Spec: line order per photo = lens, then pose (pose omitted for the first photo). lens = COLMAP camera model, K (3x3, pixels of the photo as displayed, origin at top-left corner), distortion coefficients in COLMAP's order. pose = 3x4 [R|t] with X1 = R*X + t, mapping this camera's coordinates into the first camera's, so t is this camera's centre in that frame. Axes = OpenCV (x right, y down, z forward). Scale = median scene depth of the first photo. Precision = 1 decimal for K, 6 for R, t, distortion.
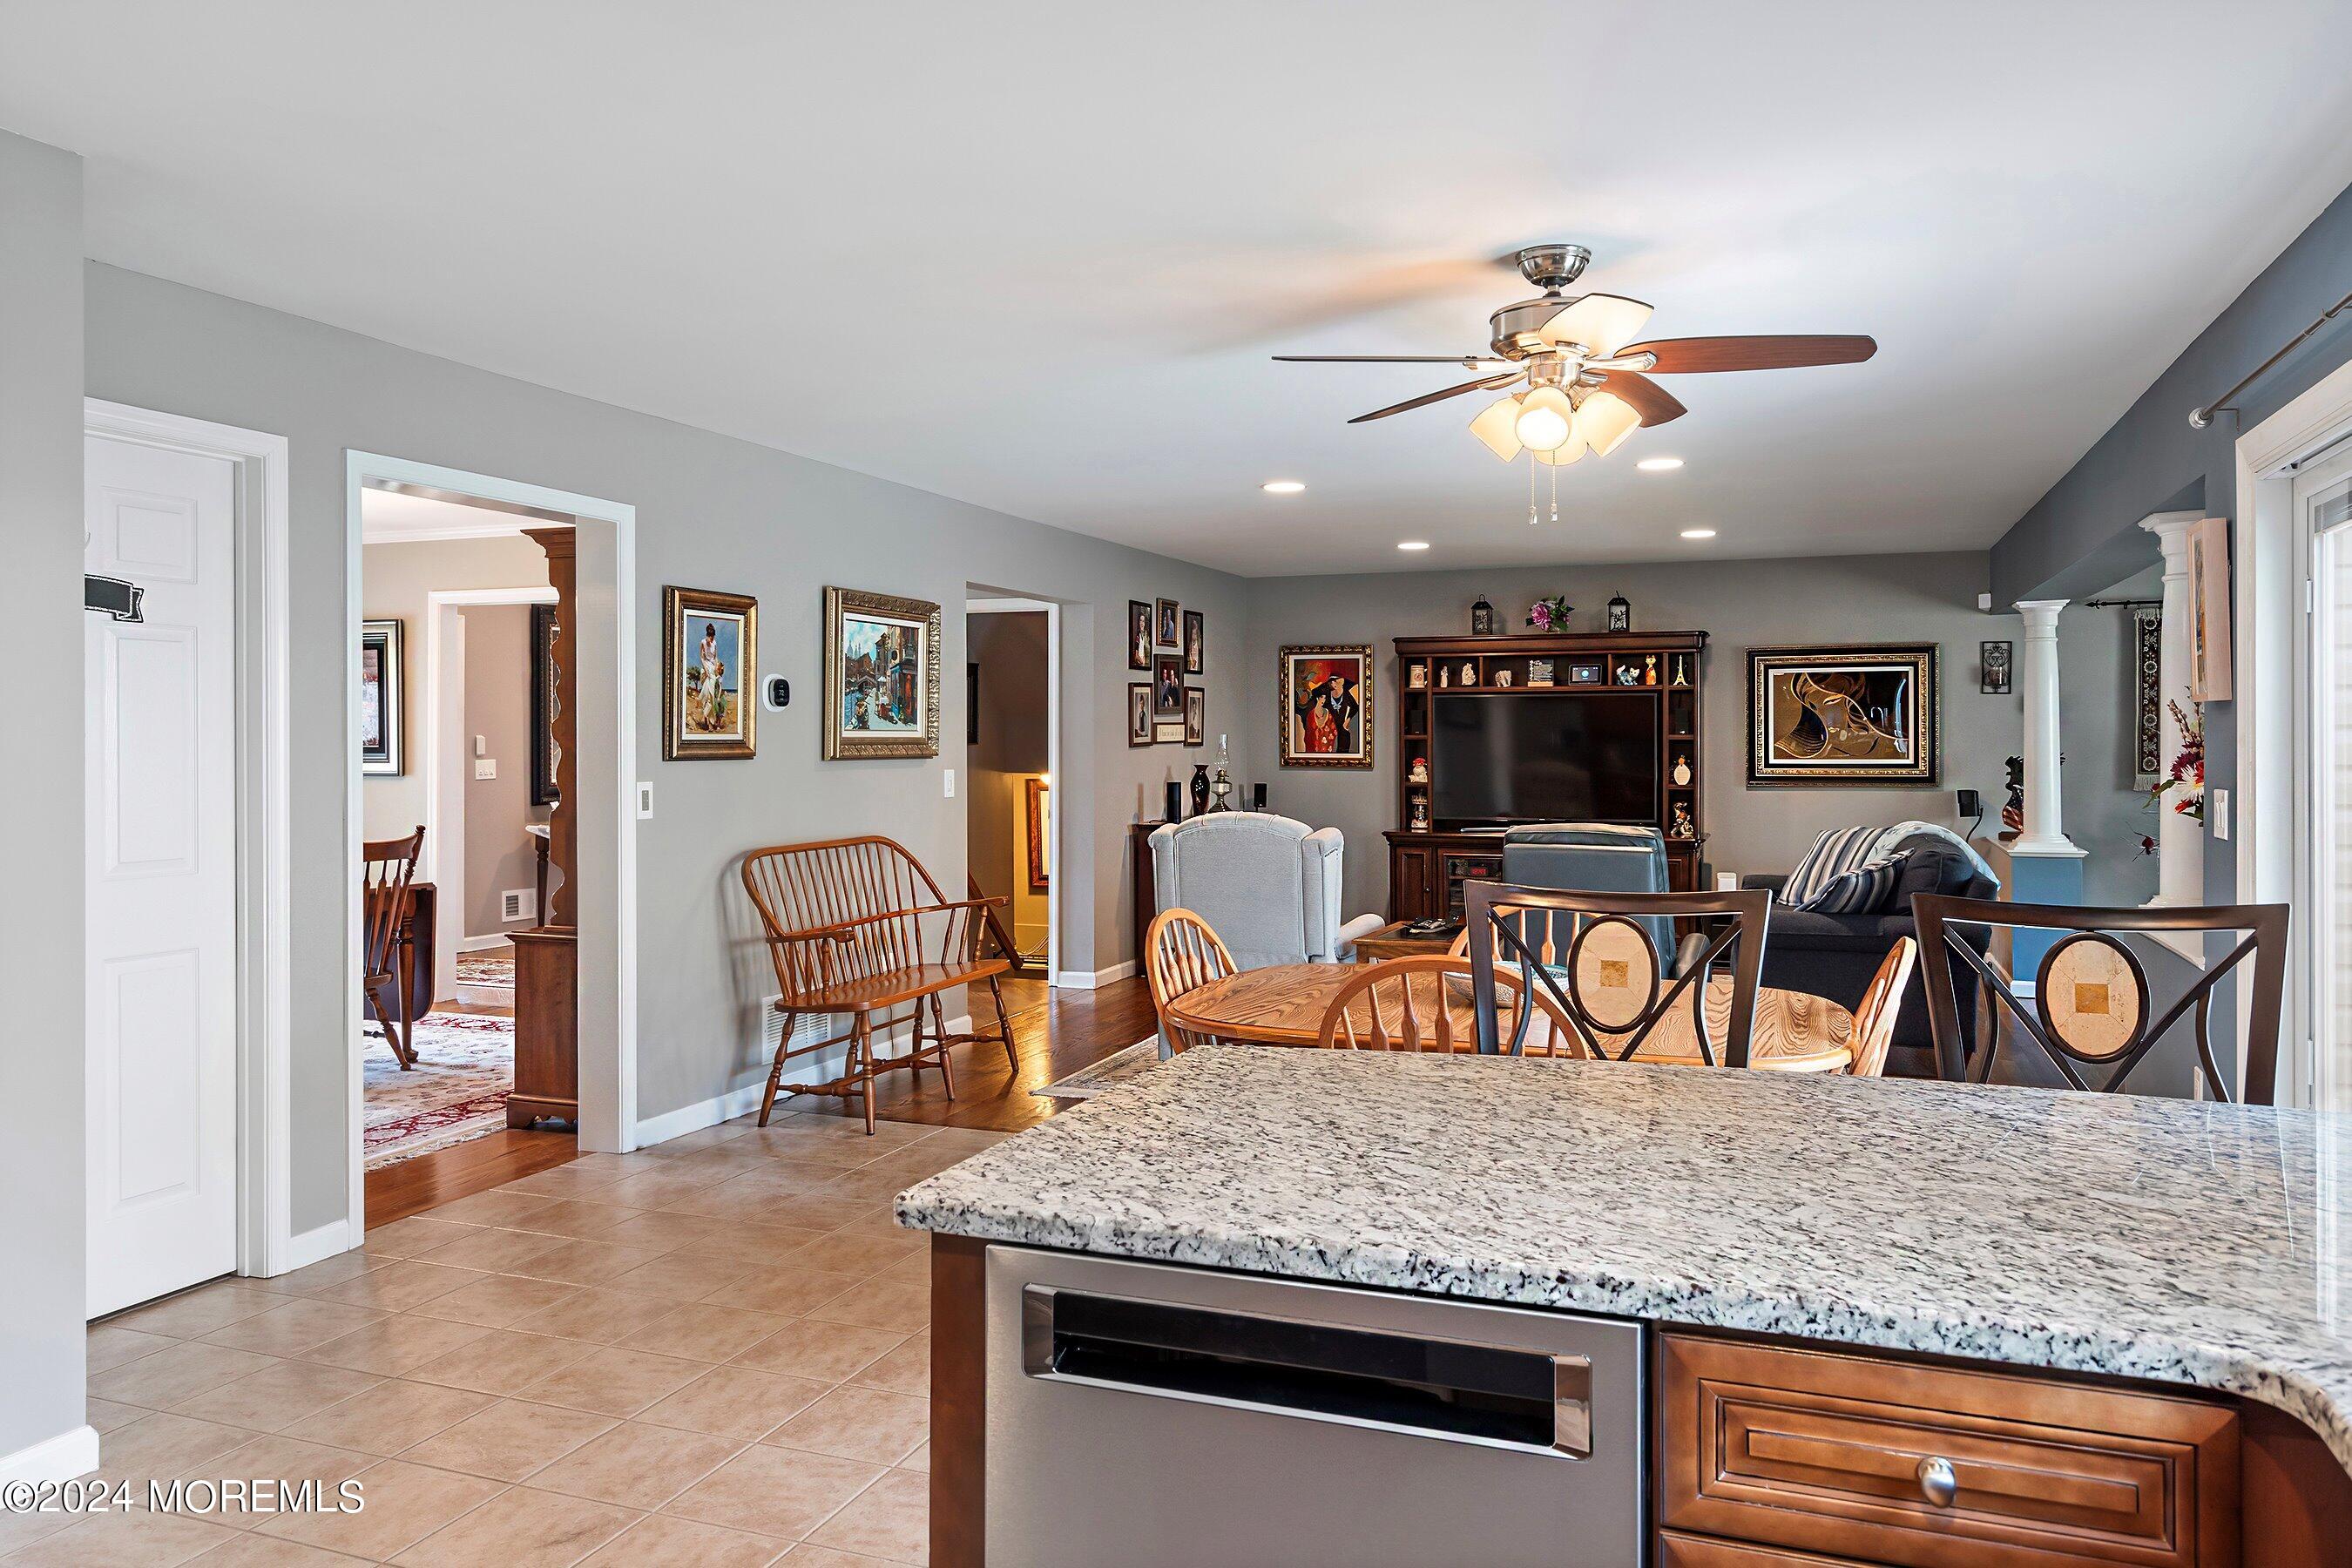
lens RADIAL K [[1679.6, 0, 1178.3], [0, 1679.6, 728.3], [0, 0, 1]] dist [0.007035, 0.002063]
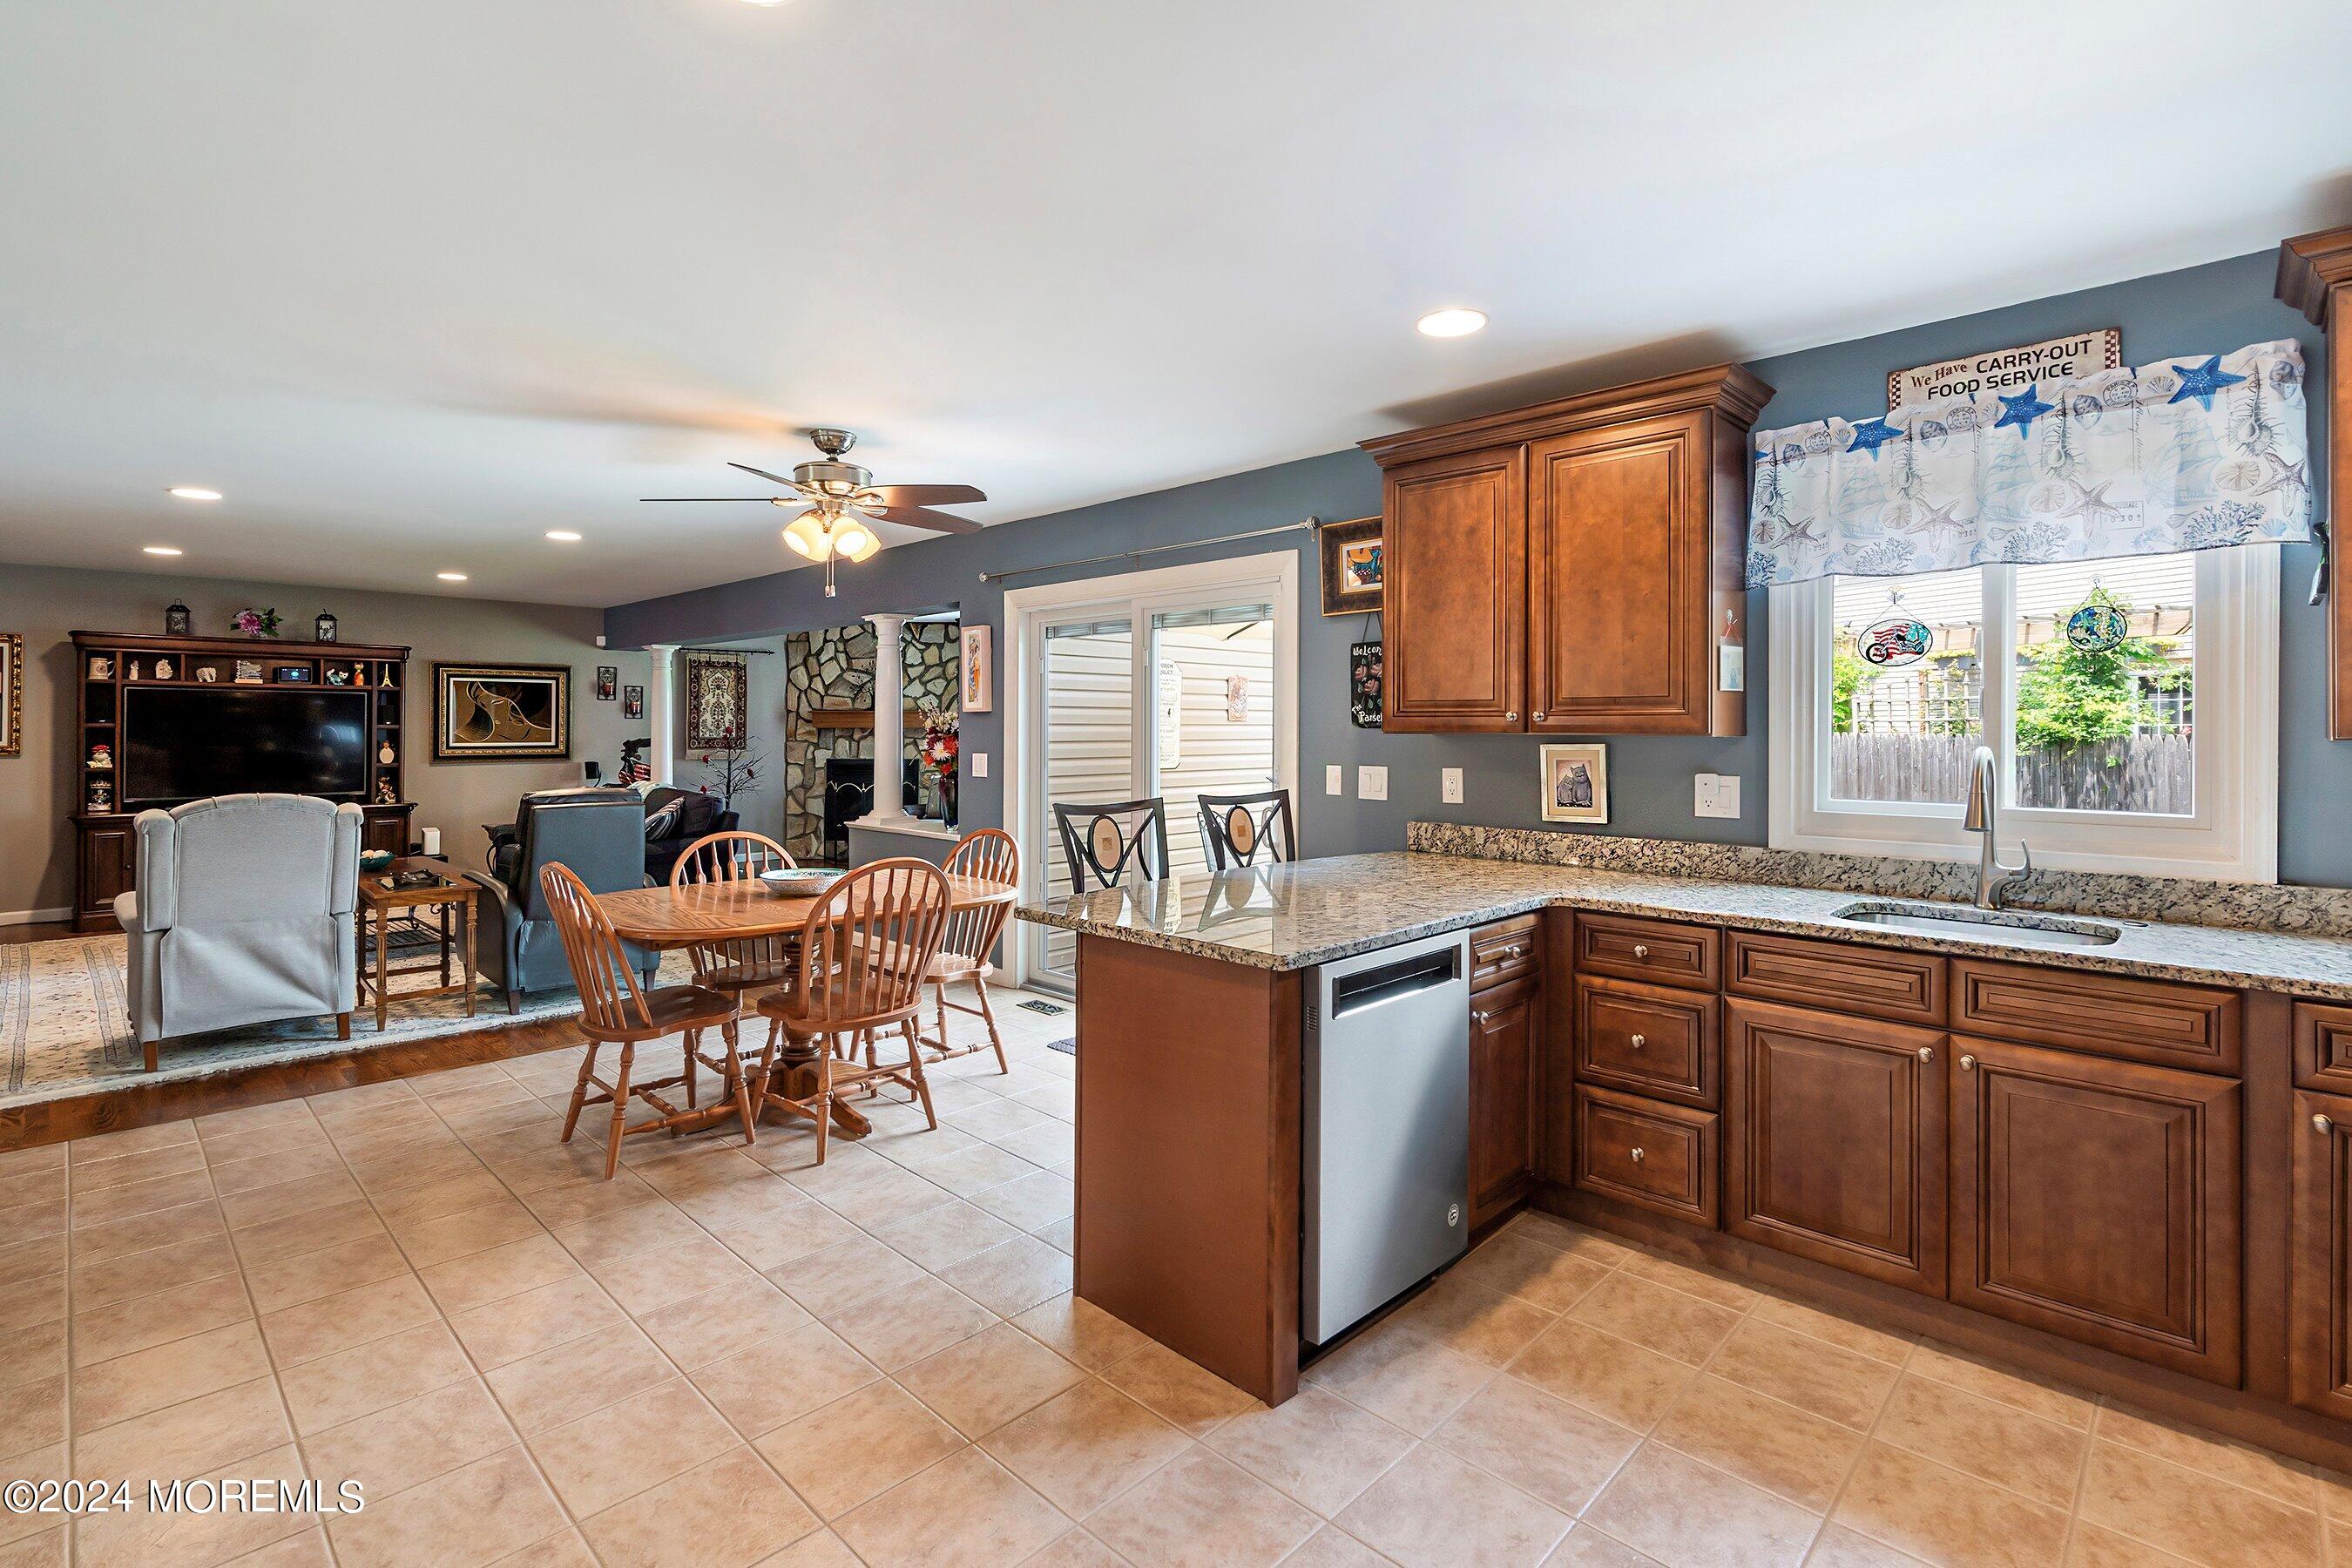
lens RADIAL K [[1099.9, 0, 1169.1], [0, 1099.9, 725.8], [0, 0, 1]] dist [0.001864, 0.001247]
pose [[0.392951, 0.004776, 0.919547, -0.253038], [-0.008410, 0.999963, -0.001600, 0.000887], [-0.919521, -0.007105, 0.392977, 0.107751]]
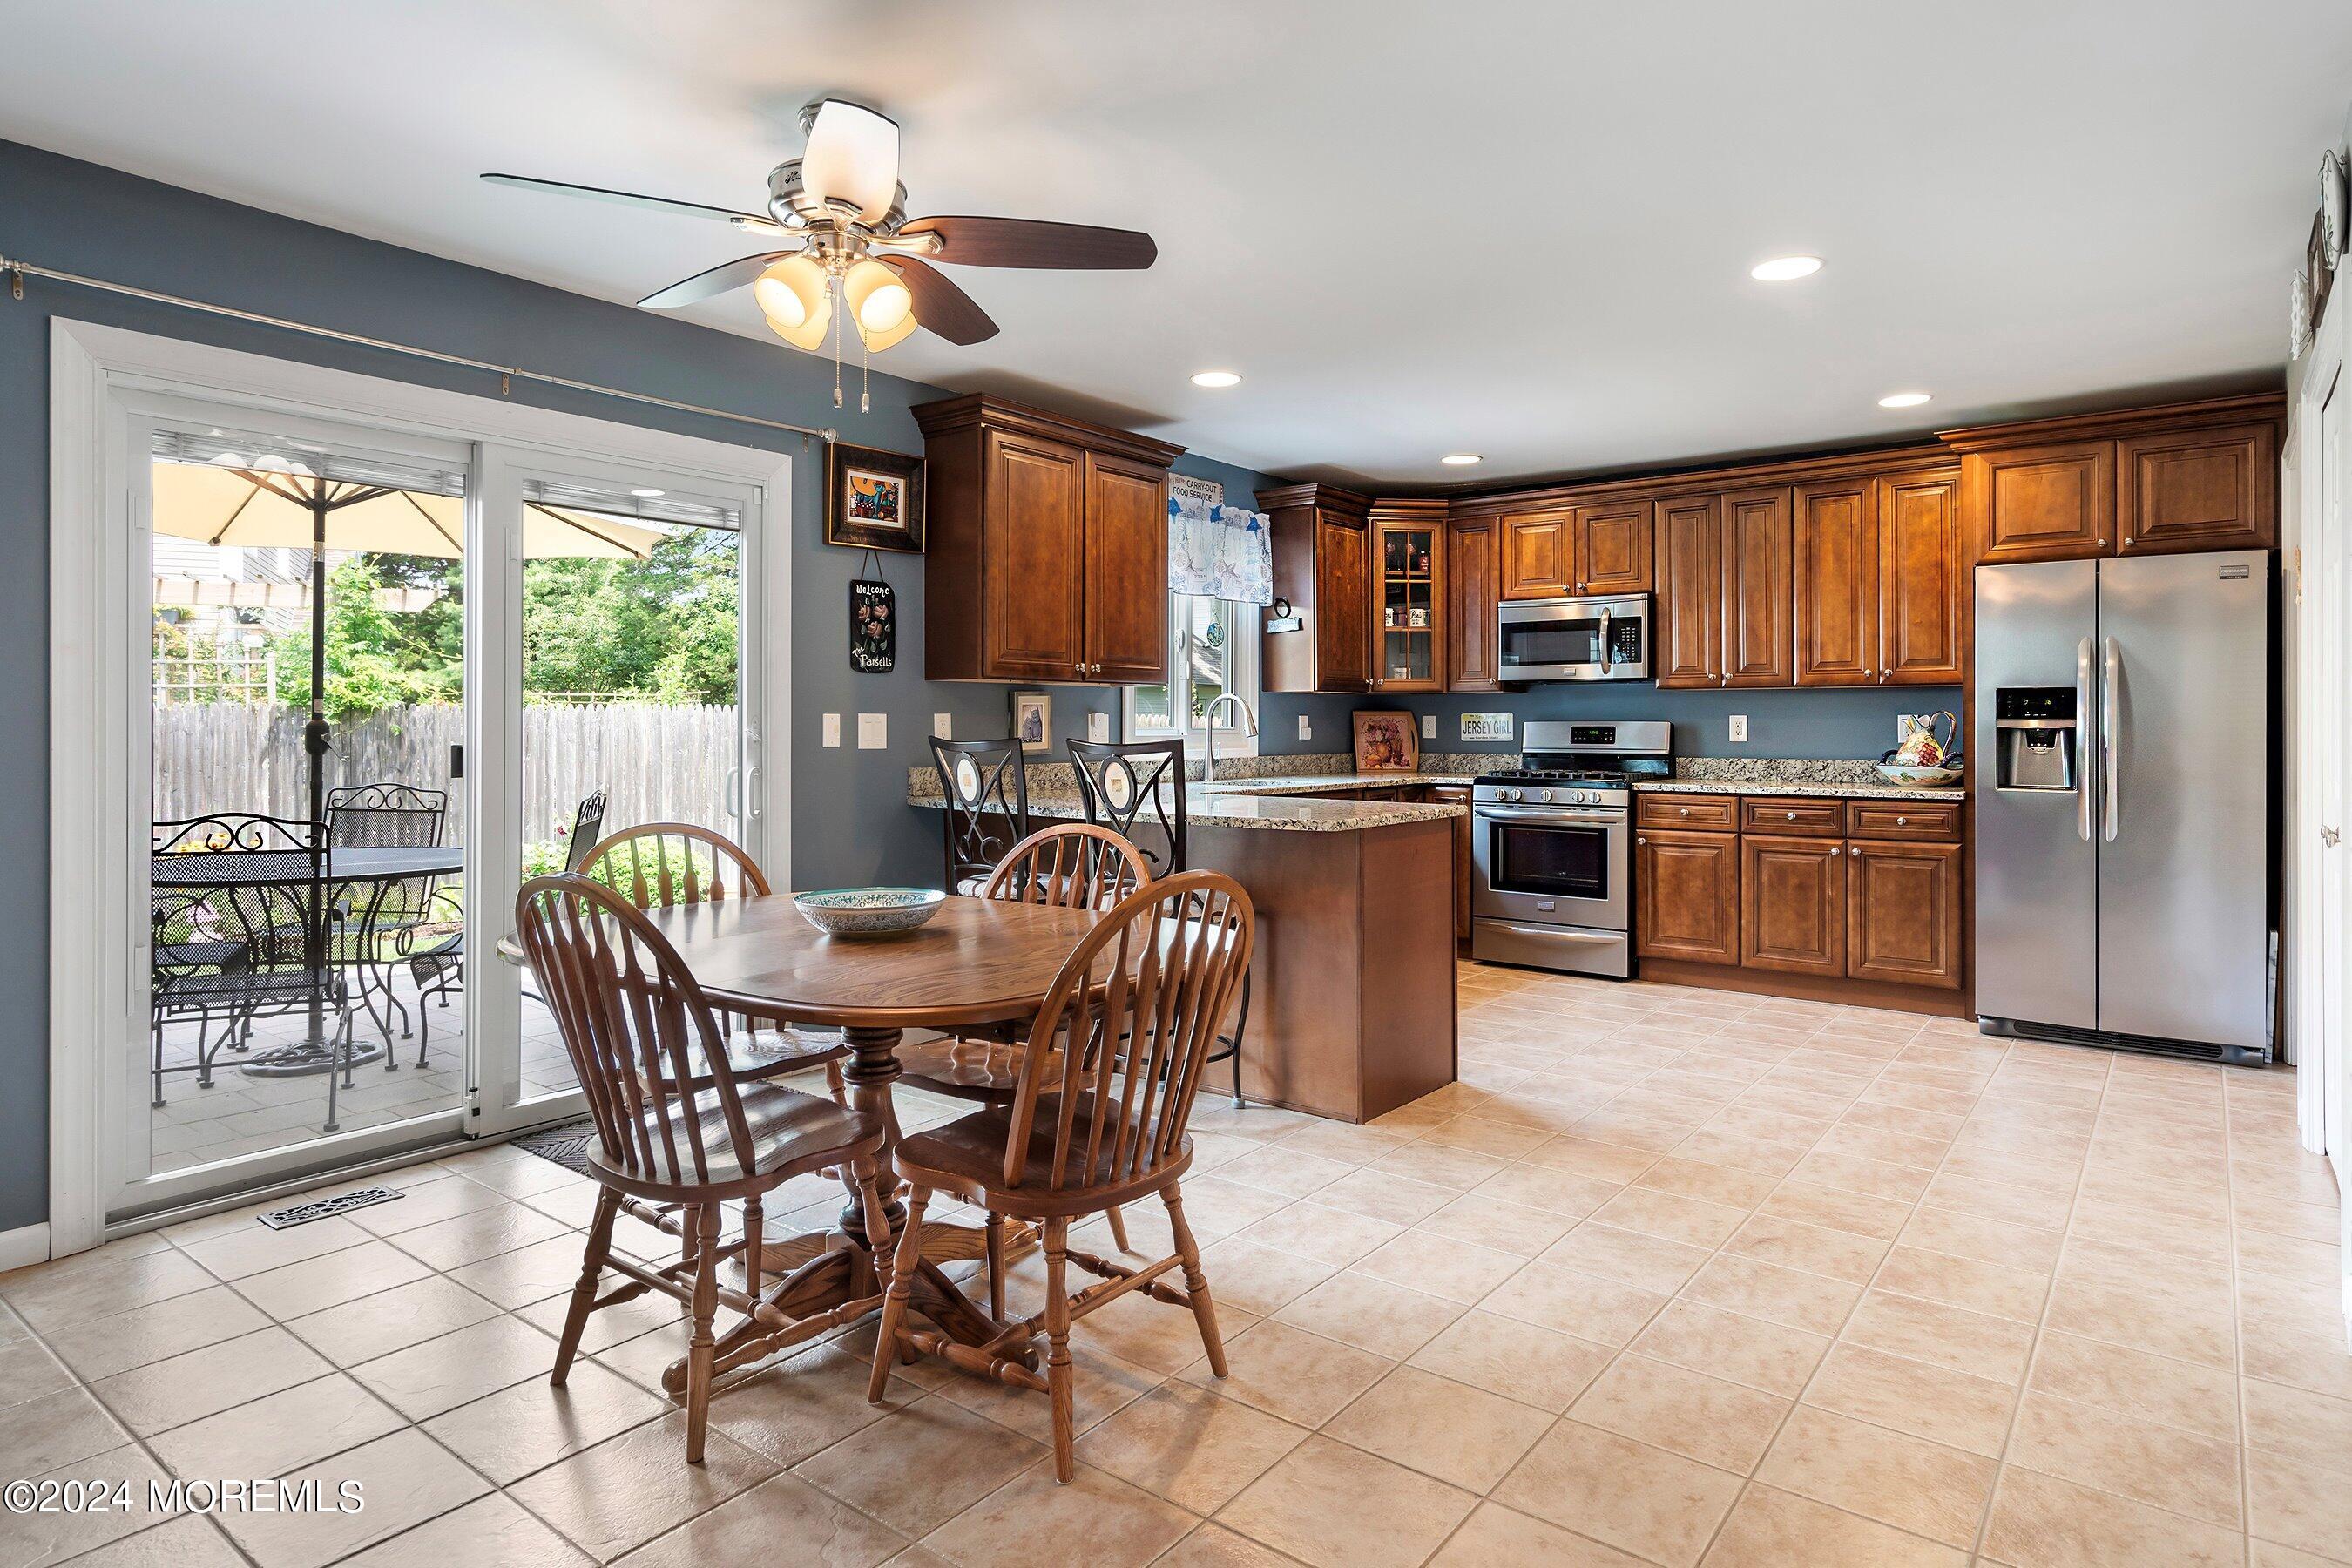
lens RADIAL K [[1302.6, 0, 1184.6], [0, 1302.6, 723.0], [0, 0, 1]] dist [-0.000112, 0.000370]
pose [[-0.959000, 0.000670, 0.283406, -0.065007], [-0.000595, 0.999990, -0.004377, 0.021613], [-0.283406, -0.004366, -0.958990, 0.650407]]
